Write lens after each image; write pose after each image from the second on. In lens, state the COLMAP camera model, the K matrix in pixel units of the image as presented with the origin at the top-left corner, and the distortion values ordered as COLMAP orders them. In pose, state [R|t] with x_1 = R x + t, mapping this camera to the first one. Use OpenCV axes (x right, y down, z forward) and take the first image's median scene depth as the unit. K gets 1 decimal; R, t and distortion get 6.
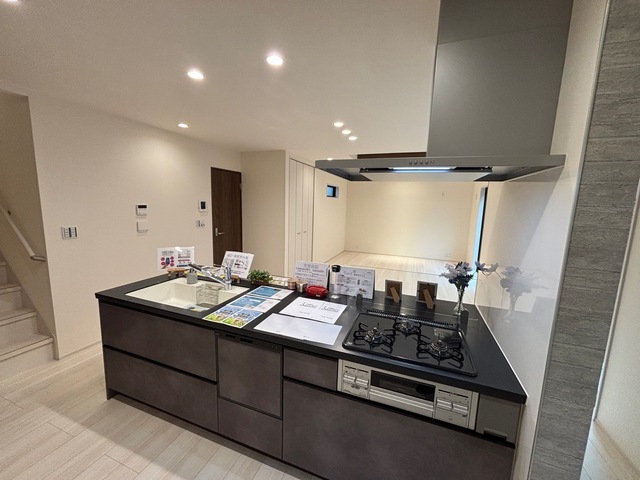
lens RADIAL K [[260.8, 0, 320.4], [0, 260.8, 239.3], [0, 0, 1]] dist [-0.002436, 0.000930]
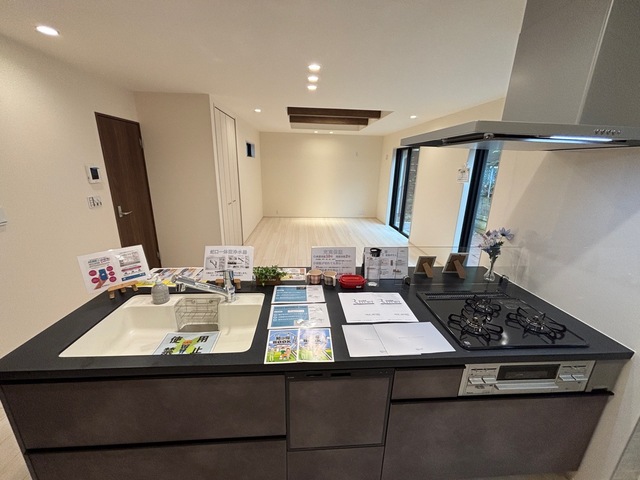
lens RADIAL K [[260.8, 0, 321.7], [0, 260.8, 239.2], [0, 0, 1]] dist [-0.002436, 0.000930]
pose [[0.908747, -0.124840, 0.398239, -0.405354], [0.062497, 0.984160, 0.165902, -0.077269], [-0.412642, -0.125875, 0.902154, 0.288292]]
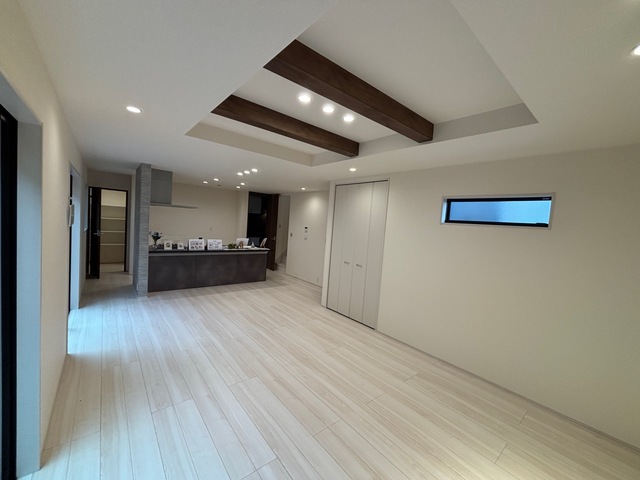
lens RADIAL K [[260.8, 0, 321.4], [0, 260.8, 238.5], [0, 0, 1]] dist [-0.002436, 0.000930]
pose [[-0.489634, 0.000853, -0.871928, 1.194003], [-0.207849, 0.971058, 0.117668, -0.377708], [0.846793, 0.238843, -0.475285, 2.664761]]
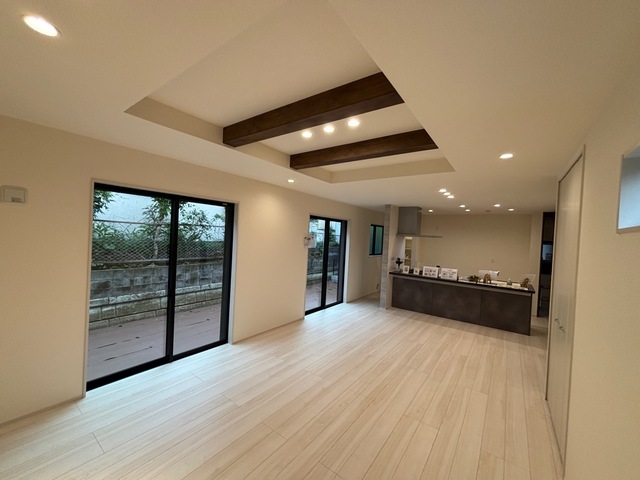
lens RADIAL K [[260.8, 0, 319.8], [0, 260.8, 239.4], [0, 0, 1]] dist [-0.002436, 0.000930]
pose [[-0.961077, -0.073714, 0.266266, 0.383502], [-0.029547, 0.985646, 0.166218, -0.453416], [-0.274697, 0.151881, -0.949460, 3.009907]]
